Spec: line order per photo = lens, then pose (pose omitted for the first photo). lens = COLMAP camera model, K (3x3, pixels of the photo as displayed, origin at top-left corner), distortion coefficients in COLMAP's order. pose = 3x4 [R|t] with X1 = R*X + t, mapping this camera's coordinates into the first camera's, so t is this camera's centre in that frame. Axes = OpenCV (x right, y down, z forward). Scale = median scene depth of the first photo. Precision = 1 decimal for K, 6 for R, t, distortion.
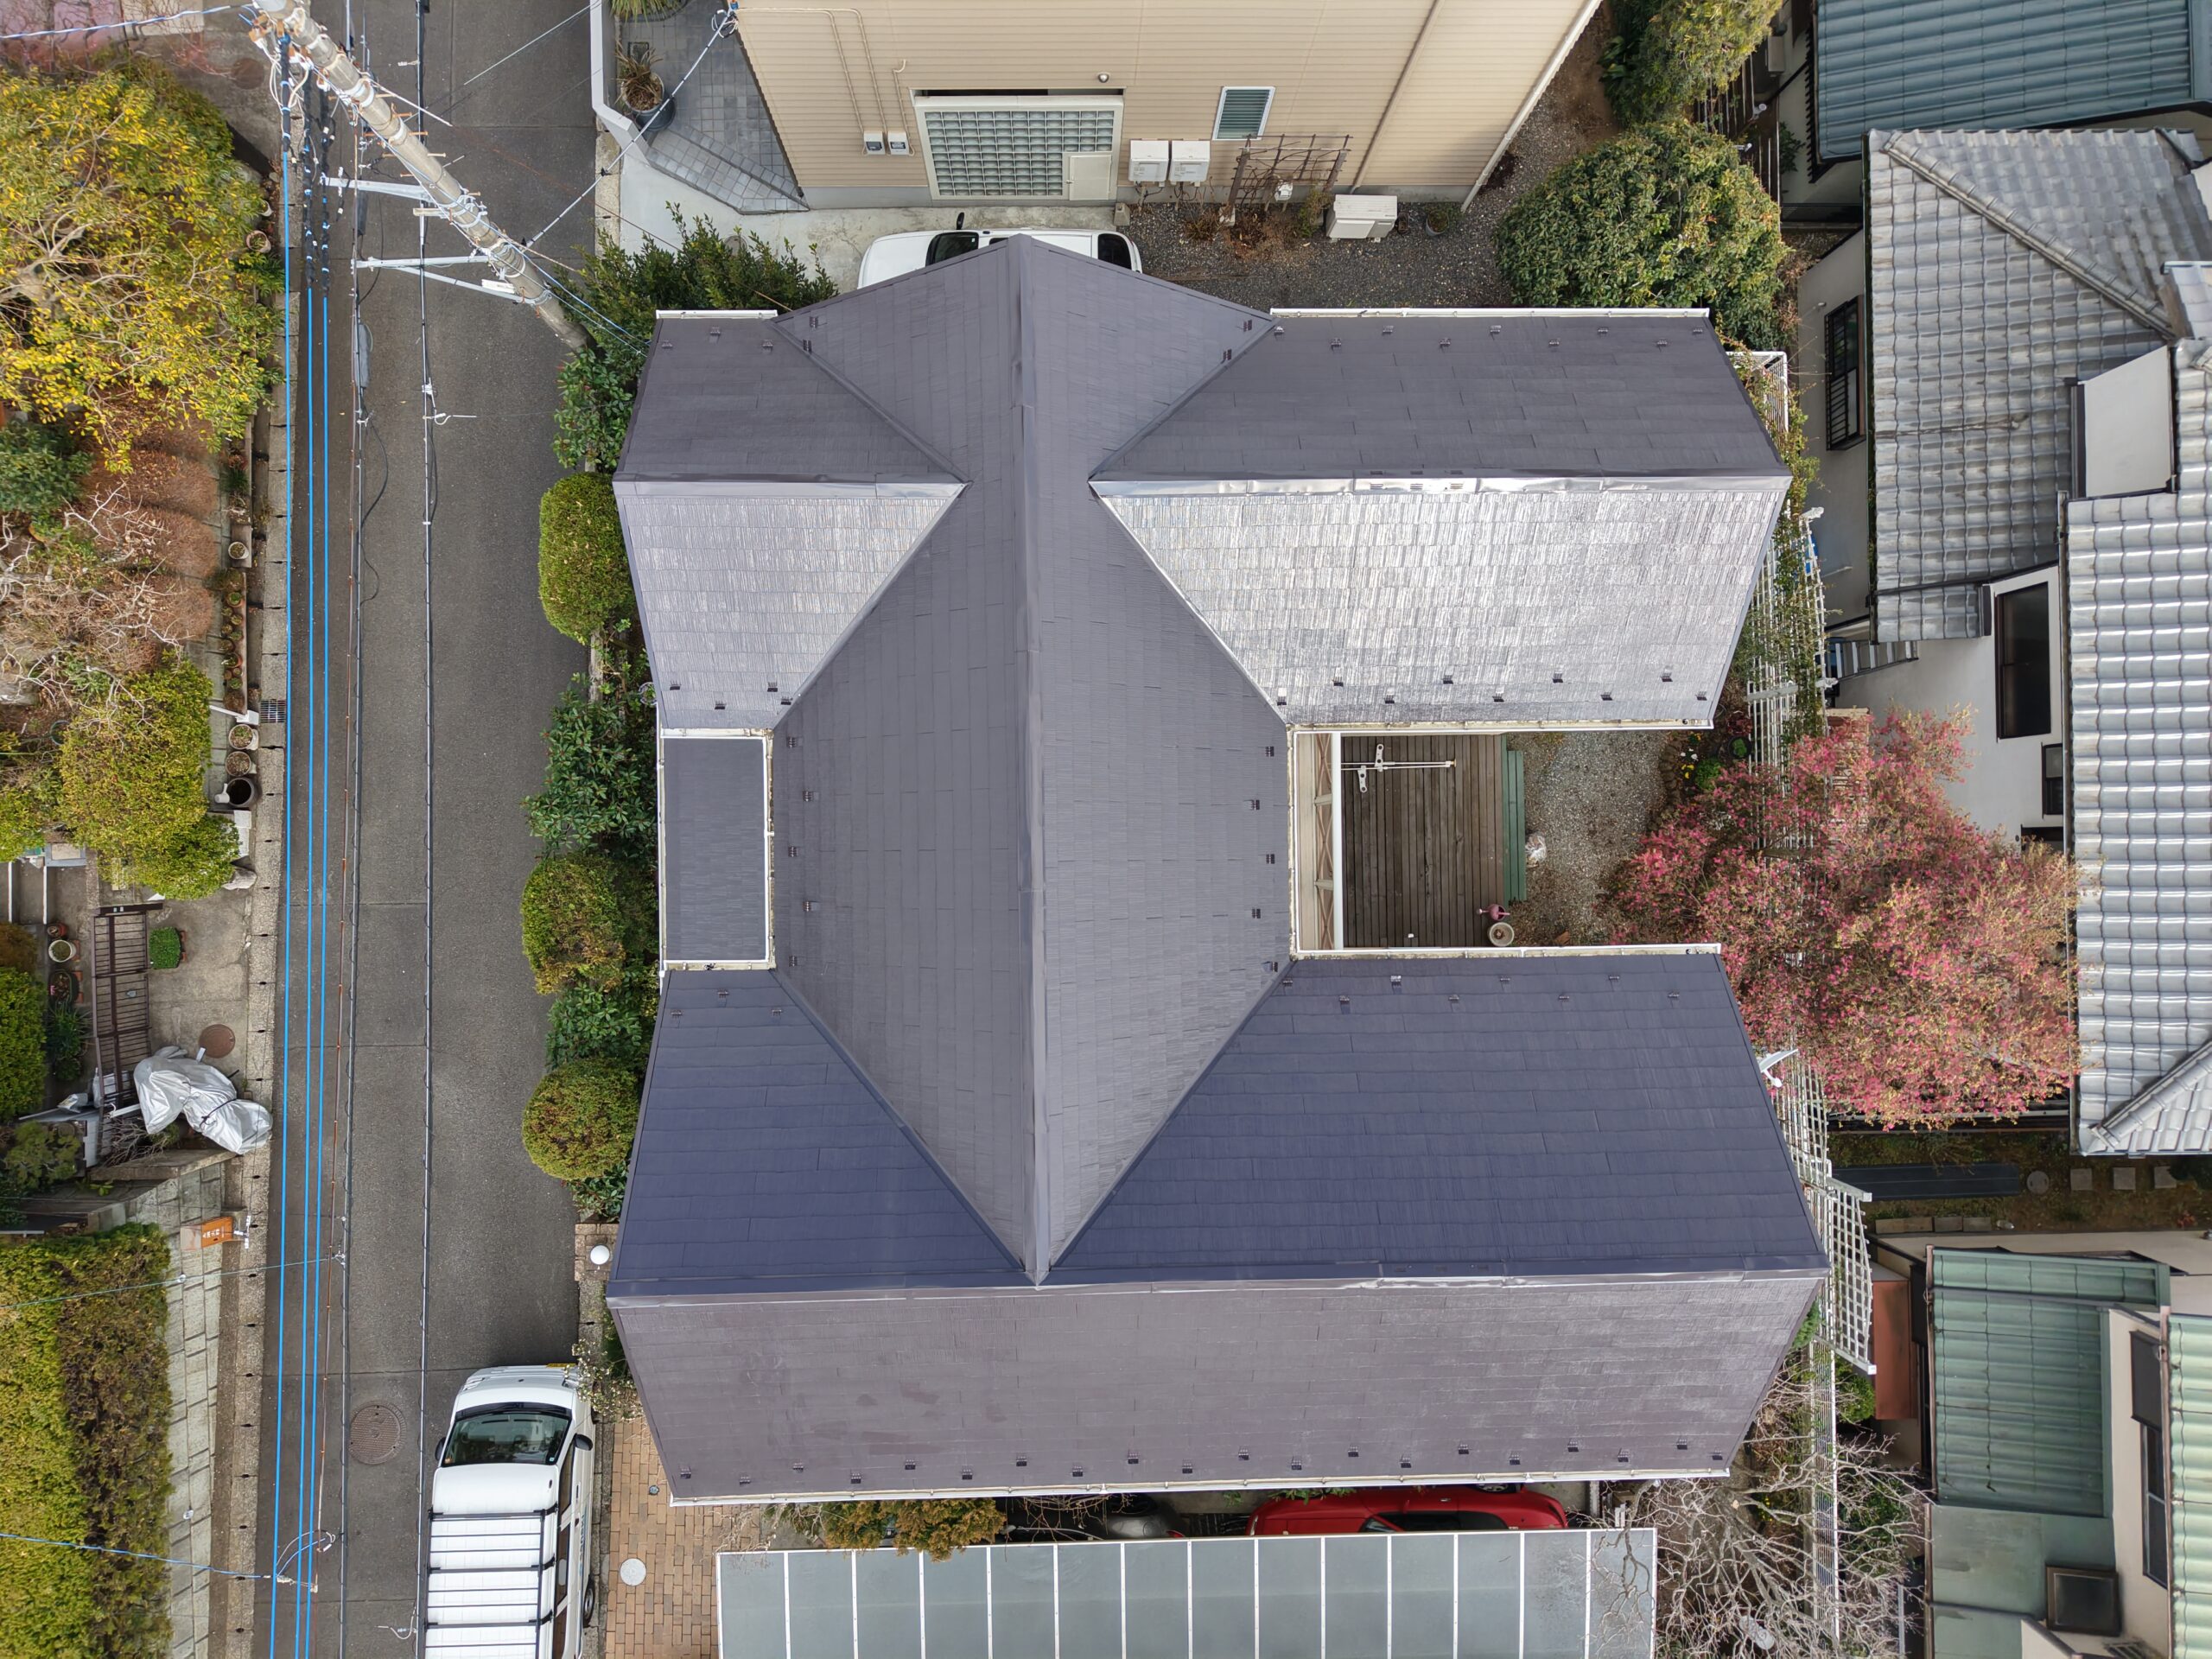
lens RADIAL K [[1533.4, 0, 1096.2], [0, 1533.4, 835.0], [0, 0, 1]] dist [0.005306, 0.000027]
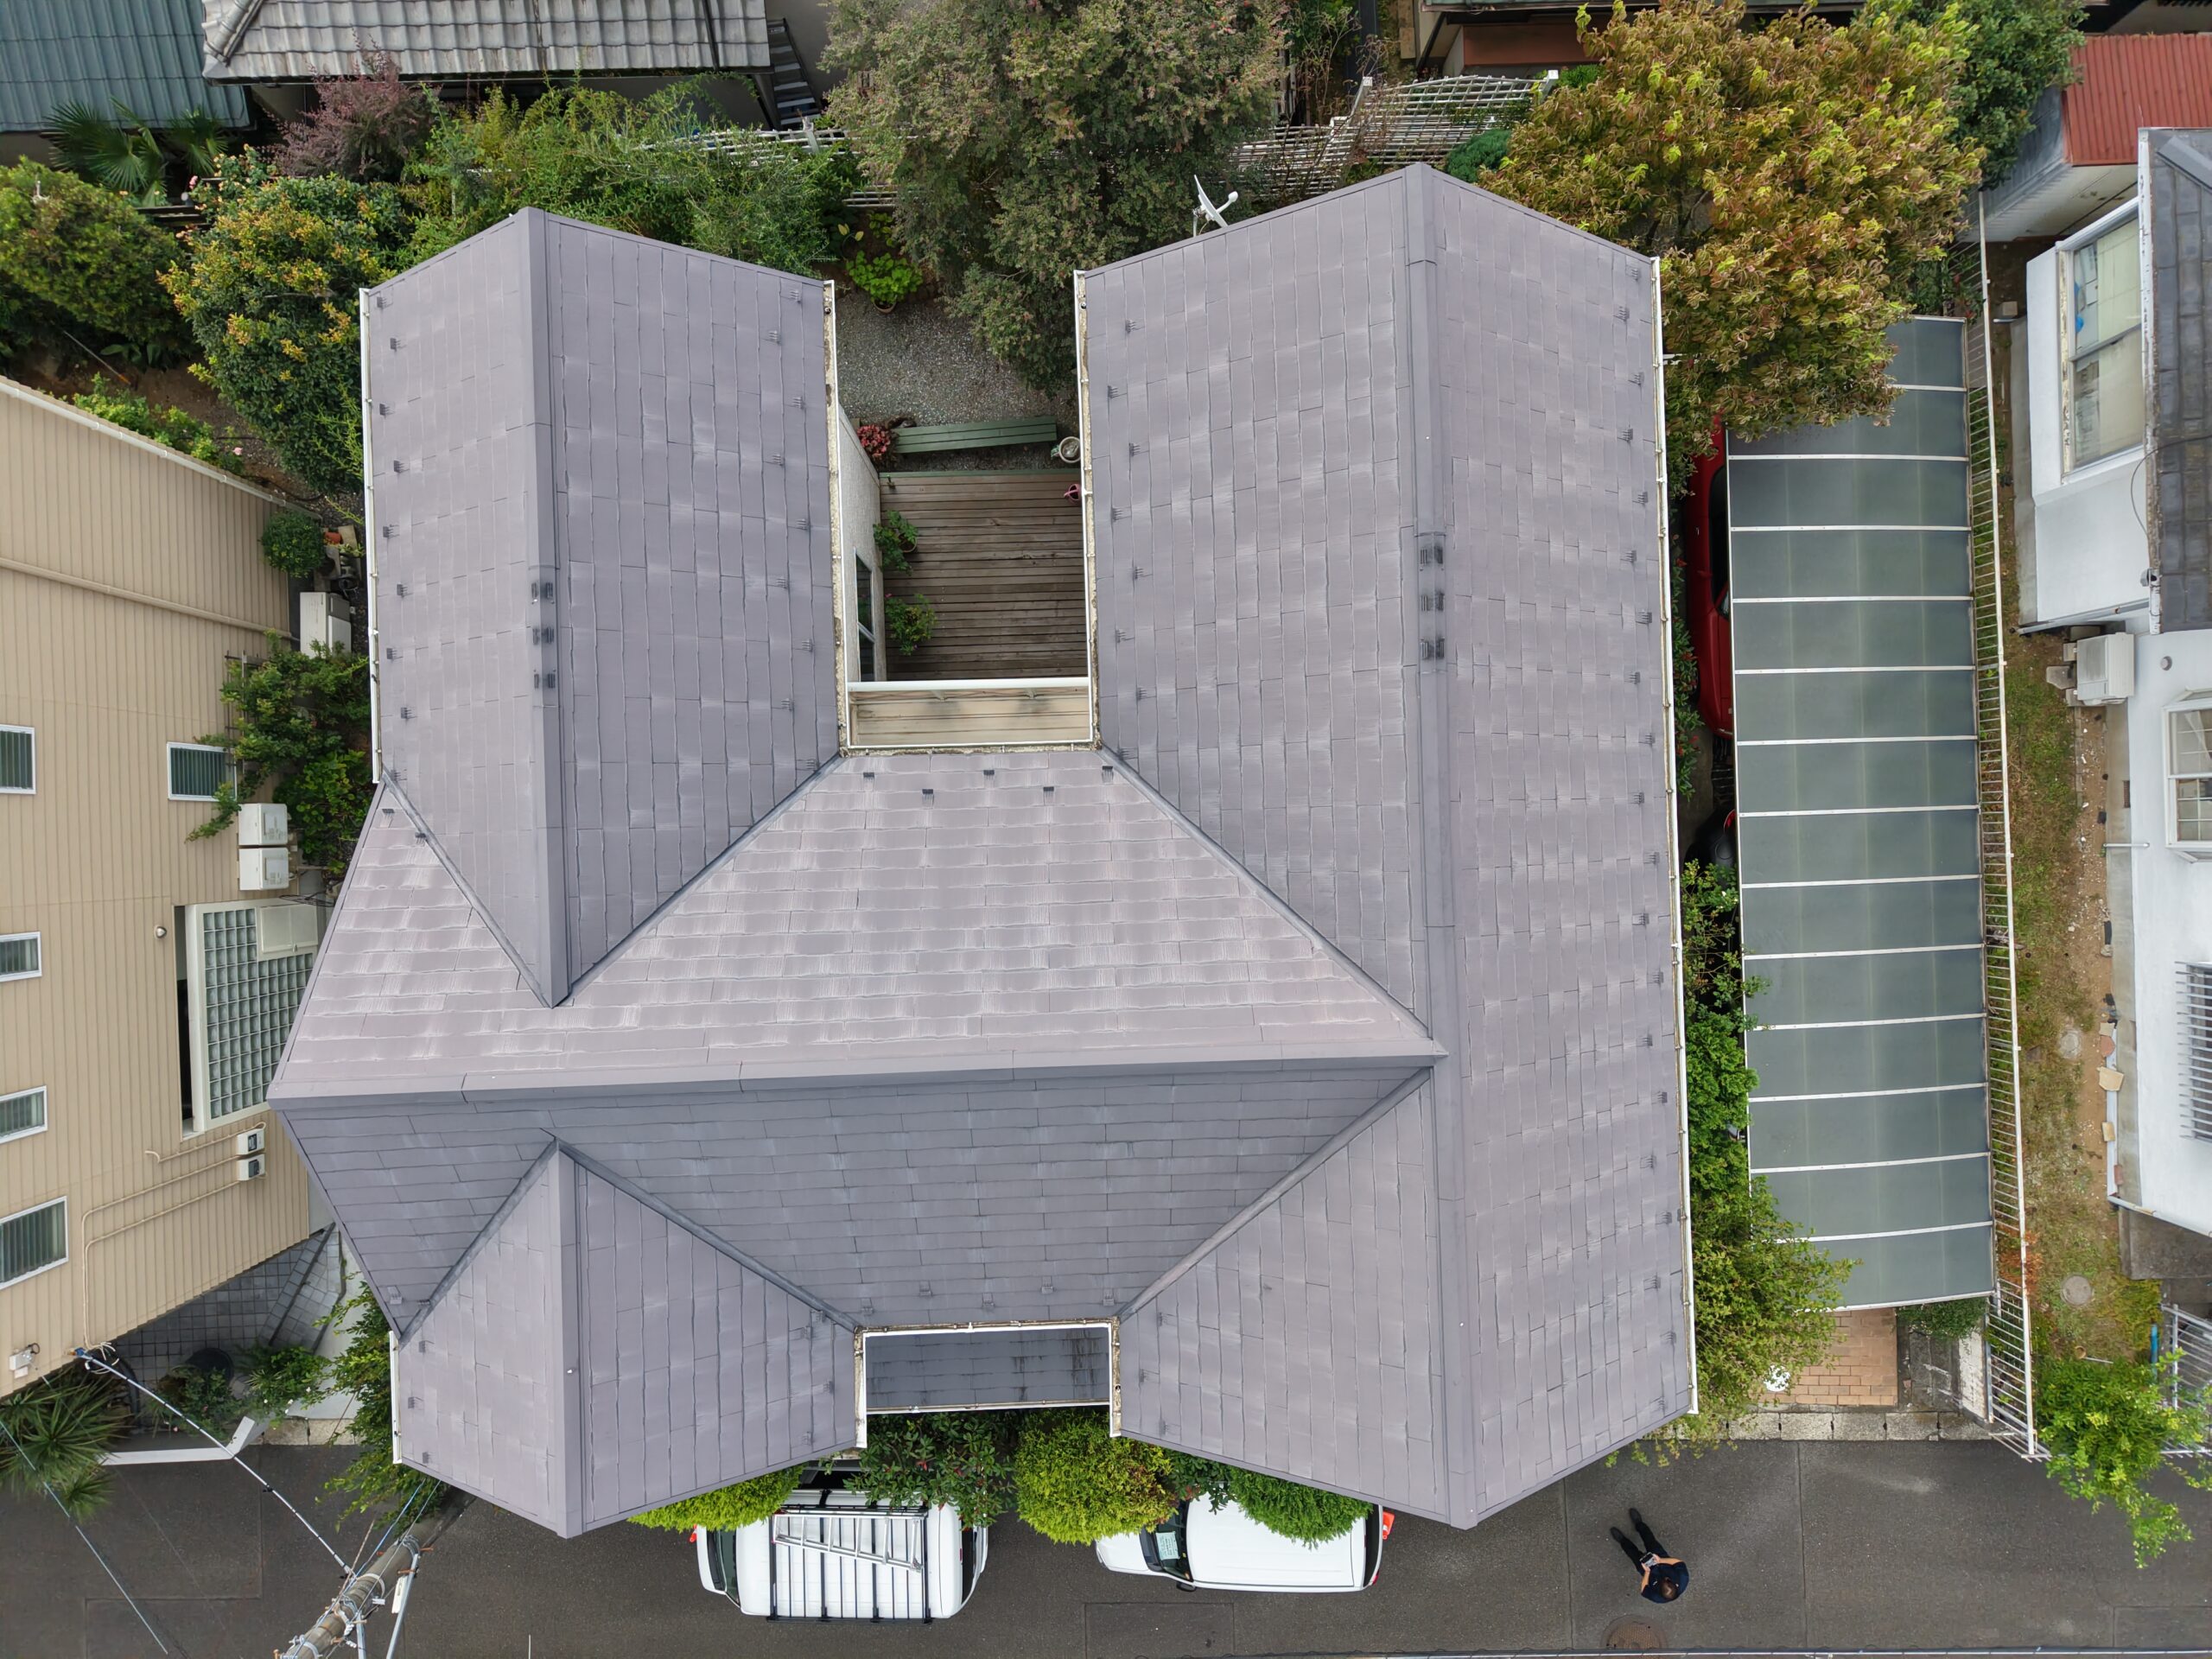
lens RADIAL K [[1503.5, 0, 1106.0], [0, 1503.5, 829.5], [0, 0, 1]] dist [0.029281, -0.004939]
pose [[-0.017602, -0.999513, -0.025775, 0.078233], [0.999503, -0.018265, 0.025709, 0.047068], [-0.026168, -0.025309, 0.999337, 0.082200]]
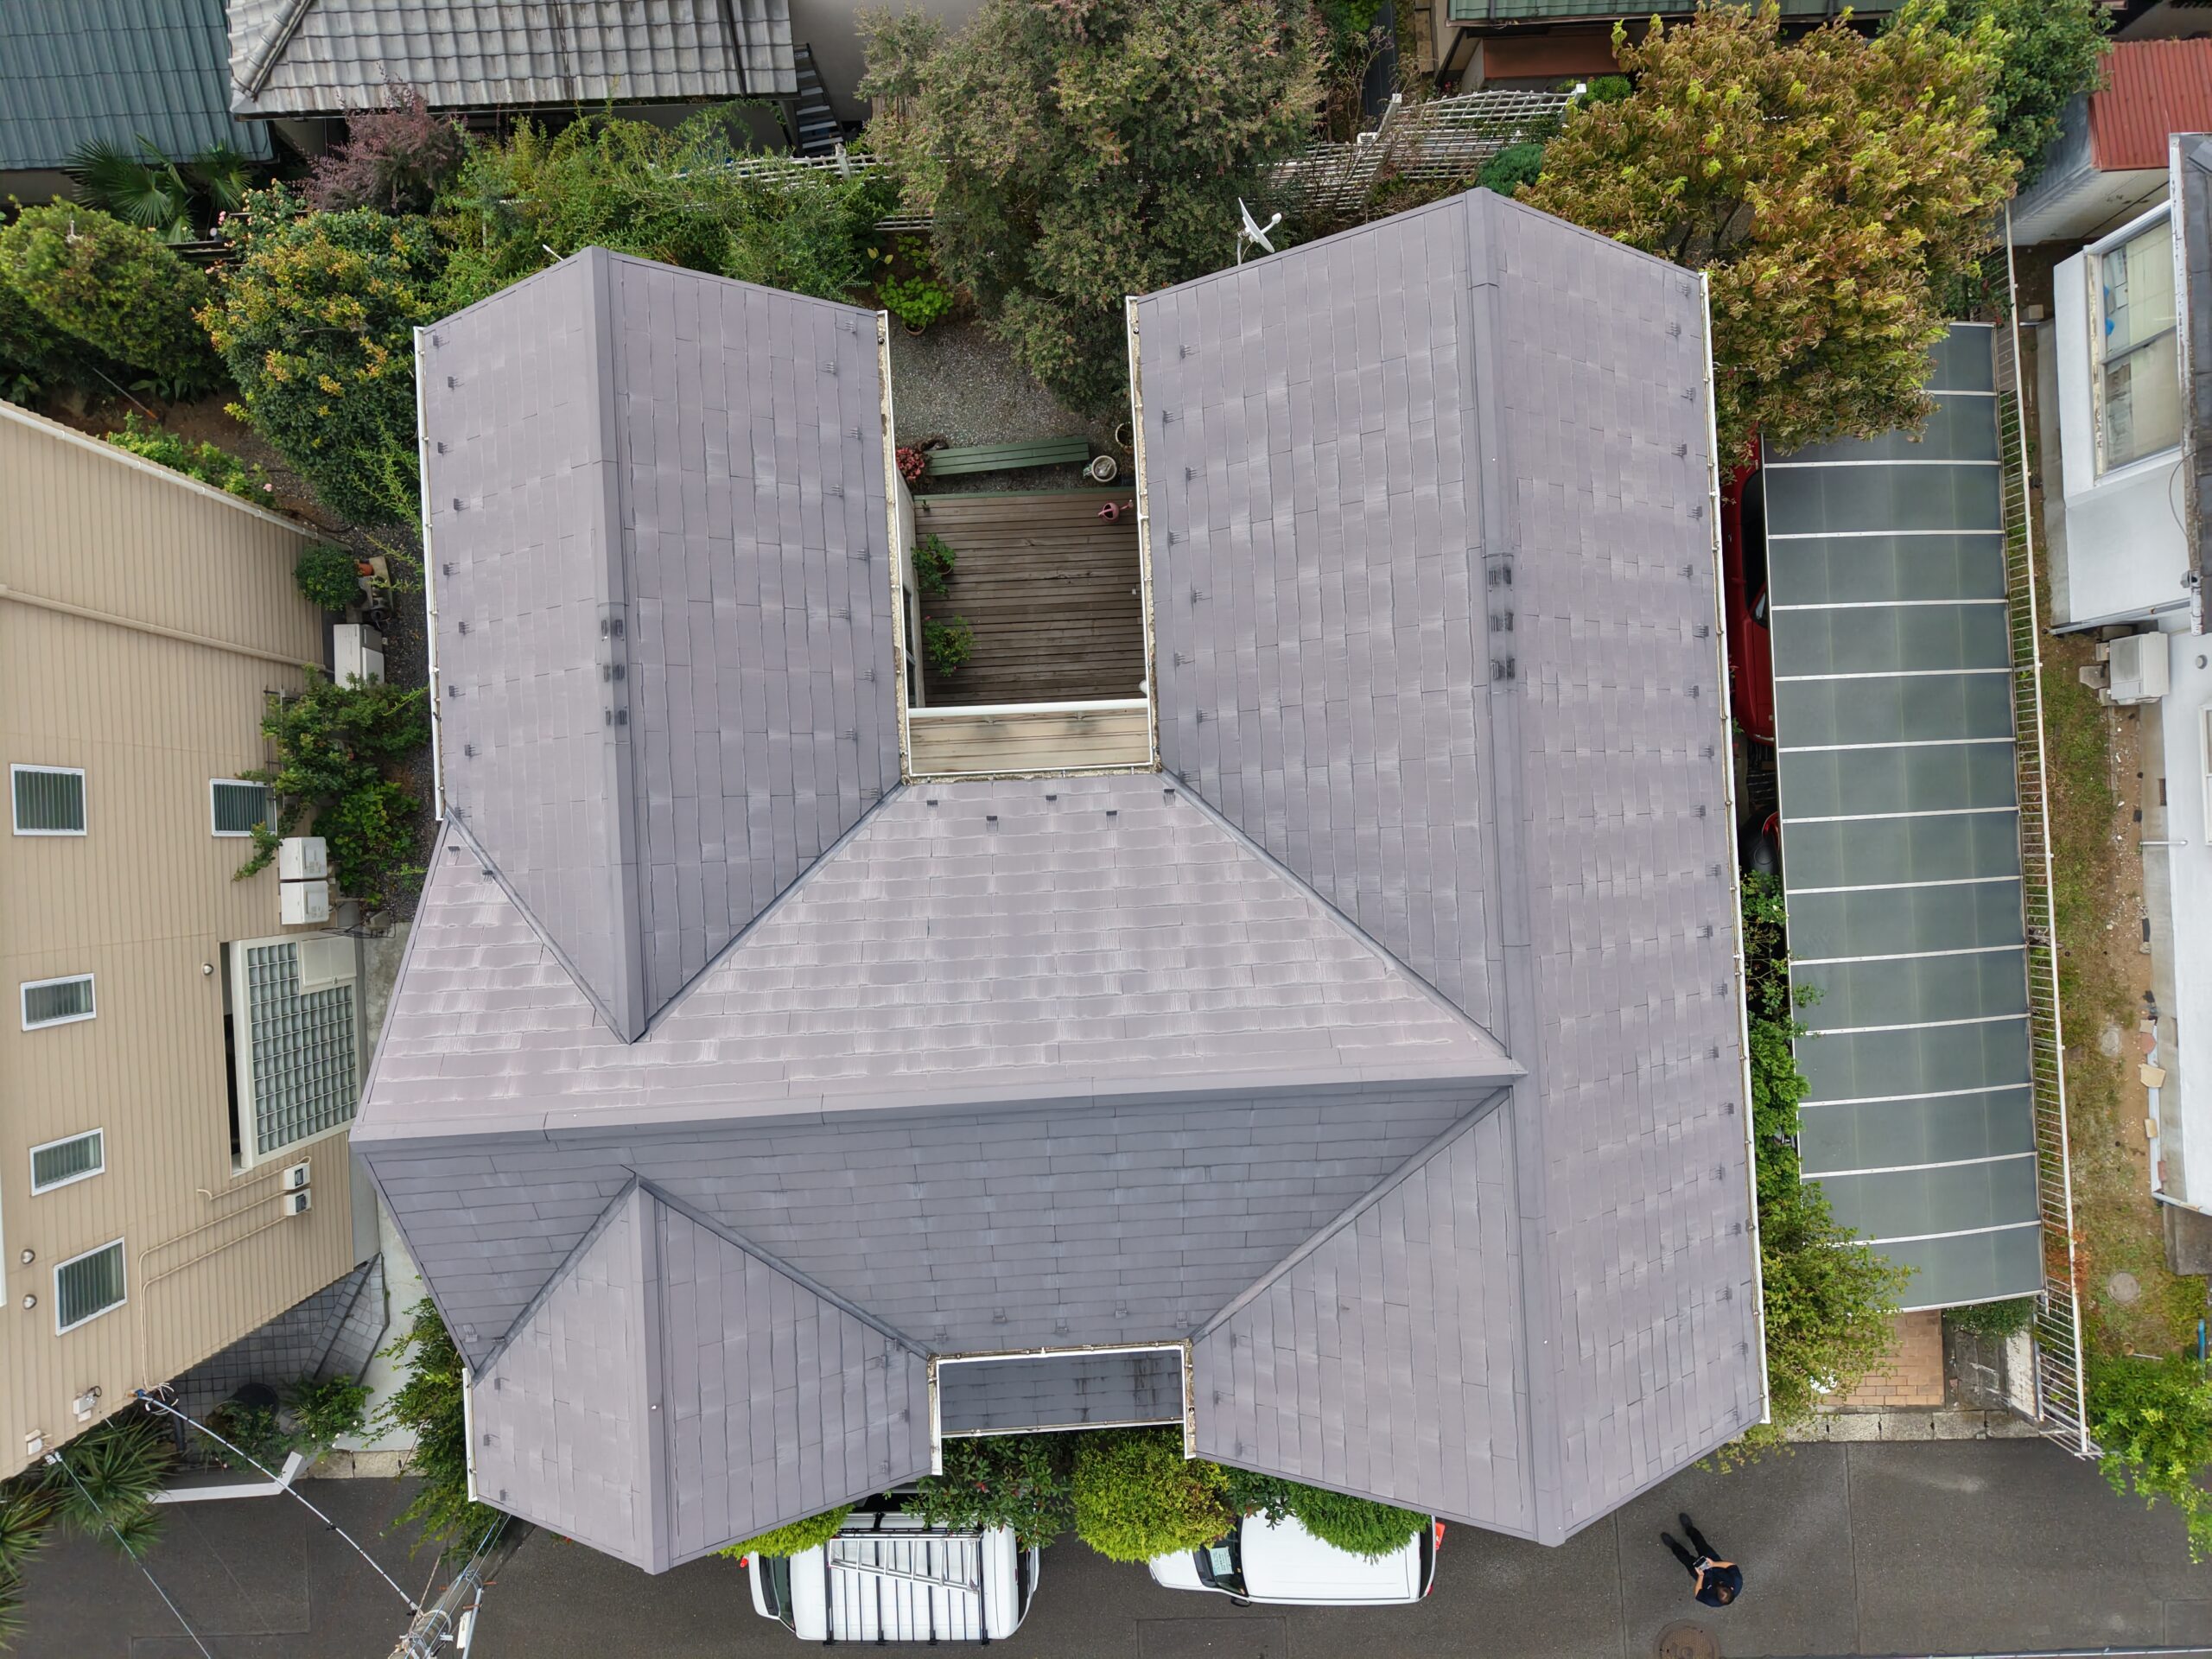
lens RADIAL K [[1503.5, 0, 1106.0], [0, 1503.5, 829.5], [0, 0, 1]] dist [0.029281, -0.004939]
pose [[-0.036964, -0.999048, -0.023158, 0.087853], [0.998772, -0.037699, 0.032136, 0.014680], [-0.032978, -0.021942, 0.999215, 0.081694]]
